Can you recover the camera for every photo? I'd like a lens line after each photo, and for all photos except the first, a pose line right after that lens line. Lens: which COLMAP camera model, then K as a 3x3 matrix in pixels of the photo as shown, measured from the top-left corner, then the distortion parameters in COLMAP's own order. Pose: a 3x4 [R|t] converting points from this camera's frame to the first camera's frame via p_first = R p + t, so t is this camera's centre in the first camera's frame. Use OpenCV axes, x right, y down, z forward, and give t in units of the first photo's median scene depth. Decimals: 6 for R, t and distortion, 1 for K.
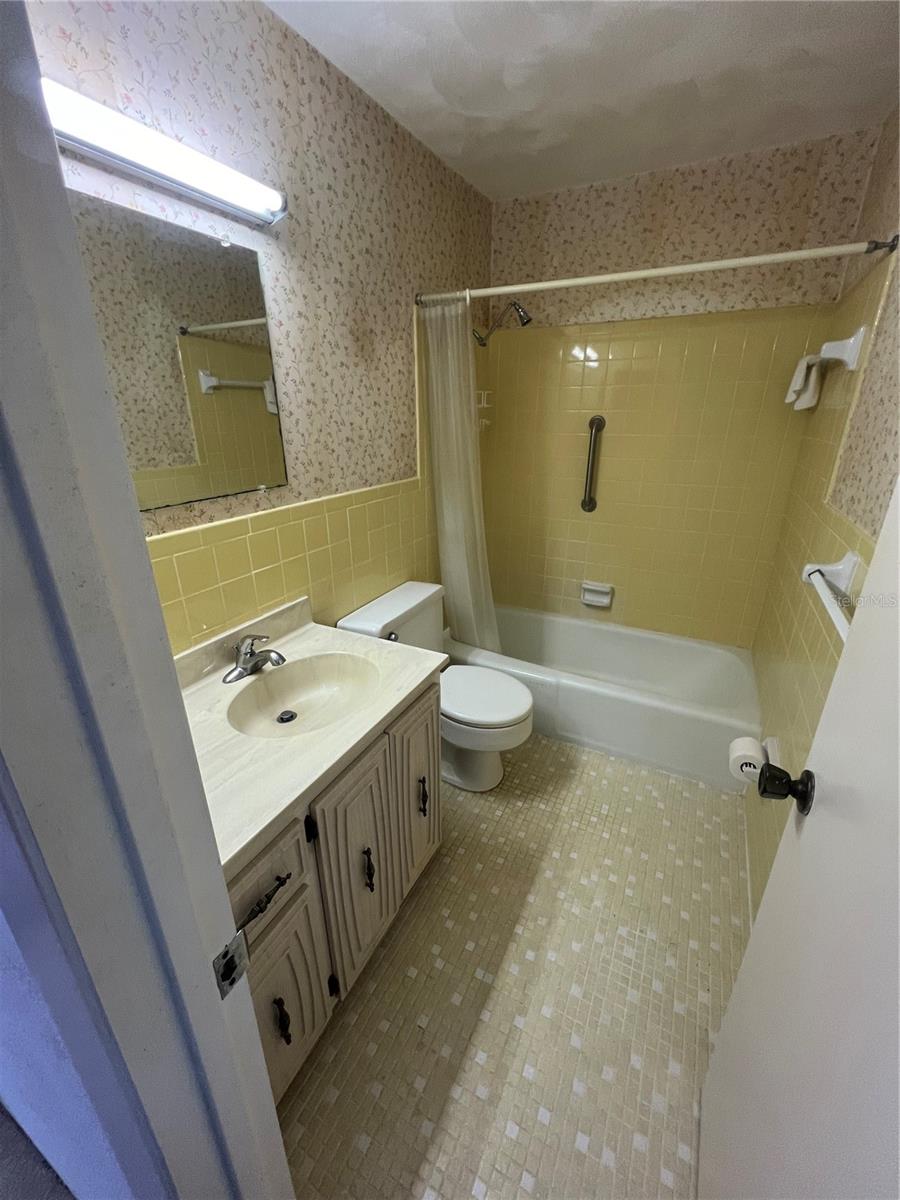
lens RADIAL K [[484.5, 0, 450.0], [0, 484.5, 600.0], [0, 0, 1]] dist [0.000900, 0.000180]
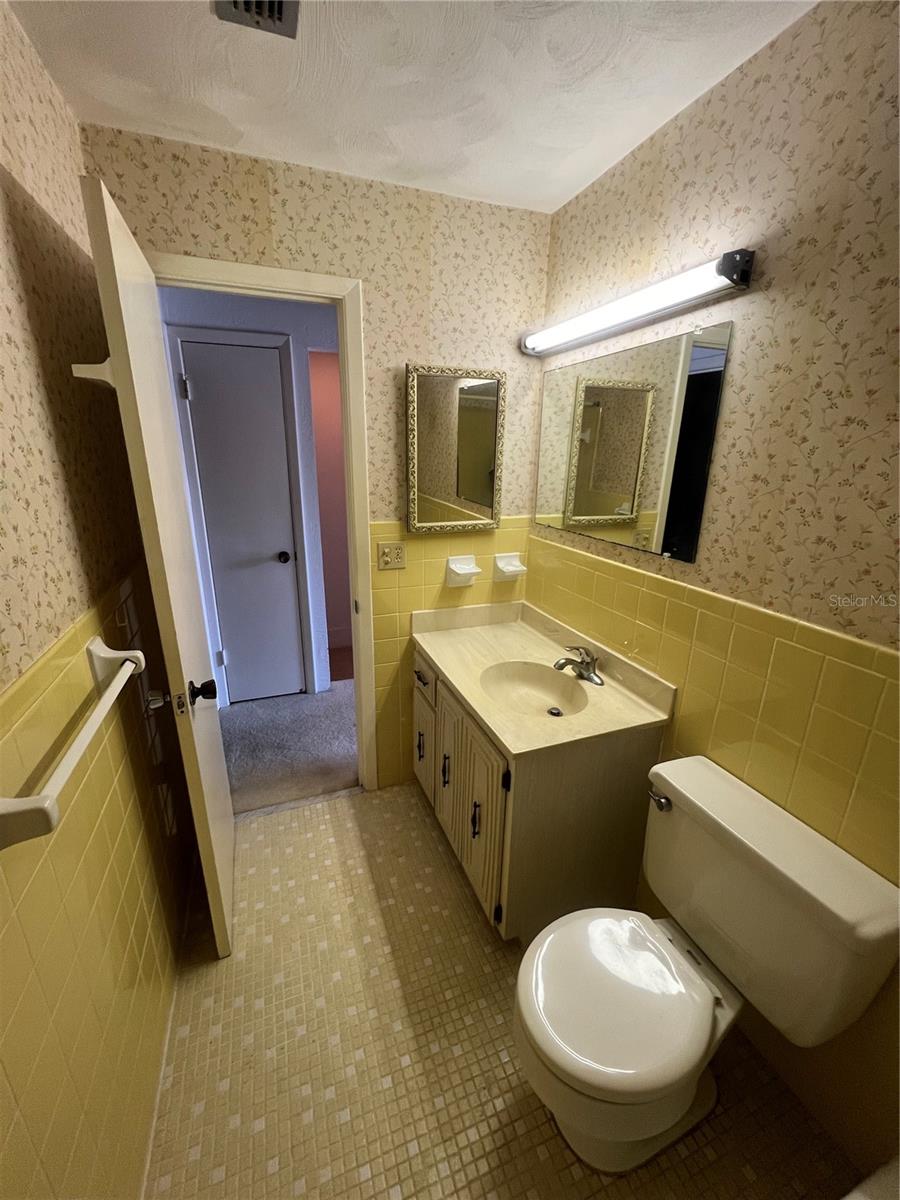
lens RADIAL K [[480.6, 0, 446.3], [0, 480.6, 602.0], [0, 0, 1]] dist [-0.000560, 0.000164]
pose [[-0.673057, 0.216052, -0.707330, 0.634132], [-0.278643, 0.811833, 0.513114, -0.520319], [0.685093, 0.542447, -0.486209, 1.179716]]
